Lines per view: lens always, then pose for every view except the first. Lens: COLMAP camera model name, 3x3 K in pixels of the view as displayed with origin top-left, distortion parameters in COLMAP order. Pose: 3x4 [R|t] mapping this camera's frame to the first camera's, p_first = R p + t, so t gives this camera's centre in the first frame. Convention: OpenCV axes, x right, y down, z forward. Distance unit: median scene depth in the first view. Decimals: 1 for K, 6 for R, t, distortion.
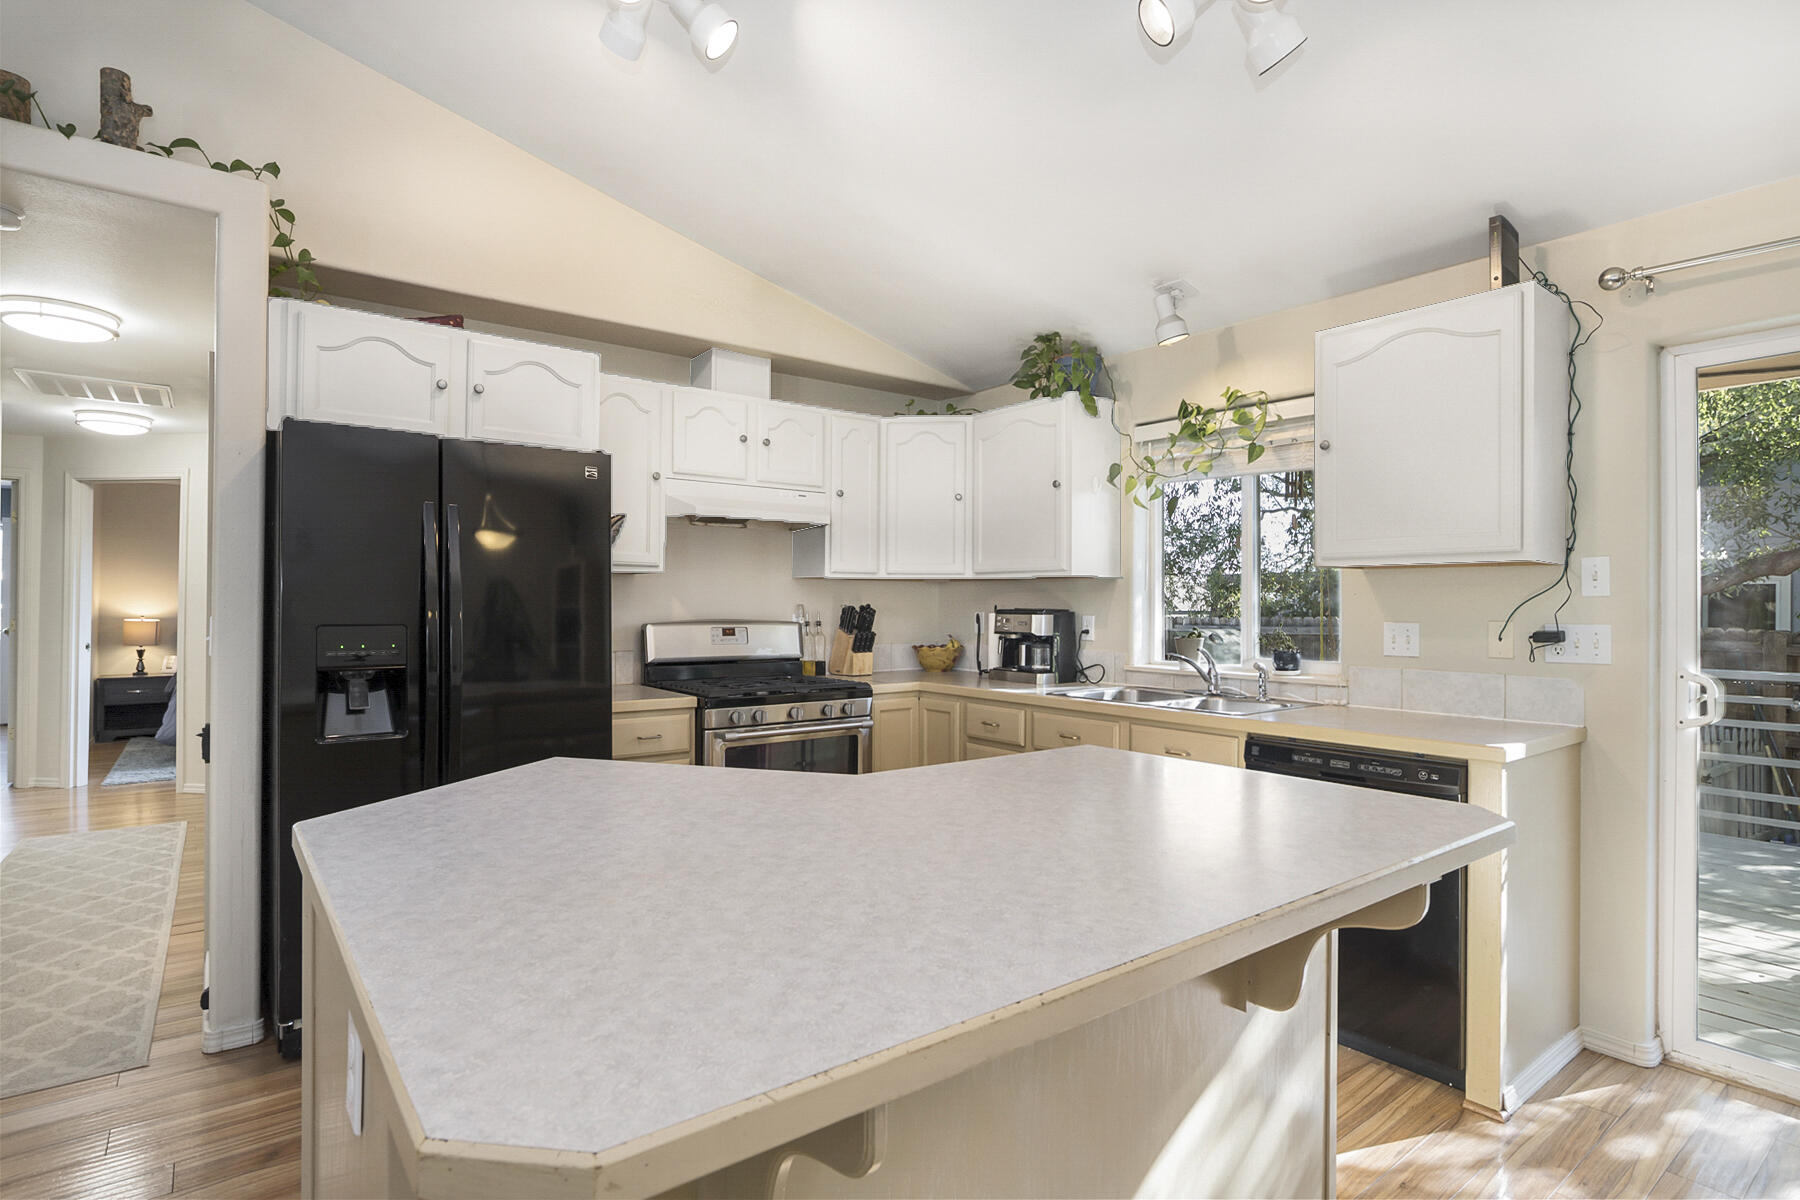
lens RADIAL K [[906.8, 0, 909.5], [0, 906.8, 599.1], [0, 0, 1]] dist [-0.020670, 0.006577]
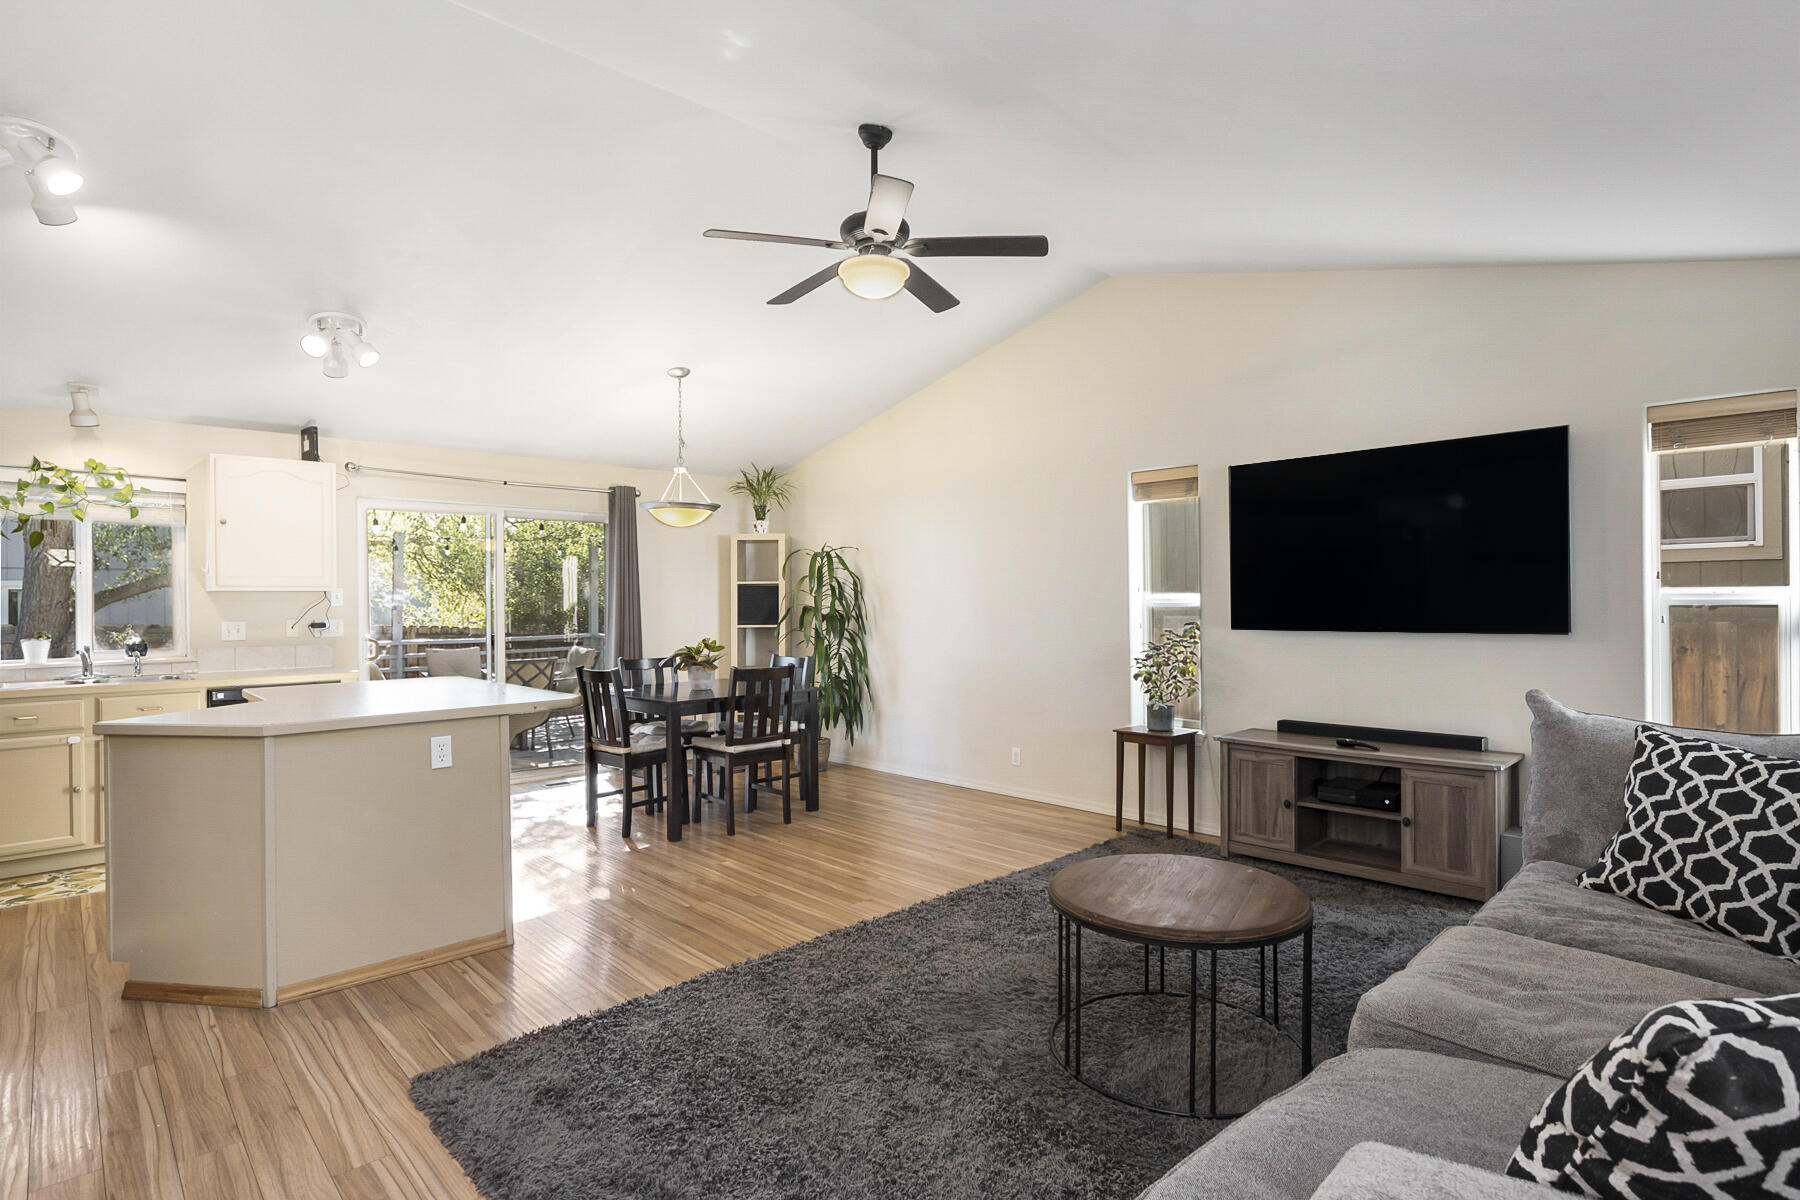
lens RADIAL K [[906.8, 0, 901.9], [0, 906.8, 609.4], [0, 0, 1]] dist [-0.020670, 0.006577]
pose [[-0.093866, -0.016207, 0.995453, -1.037994], [0.001336, 0.999865, 0.016405, -0.018778], [-0.995584, 0.002870, -0.093831, -0.112523]]
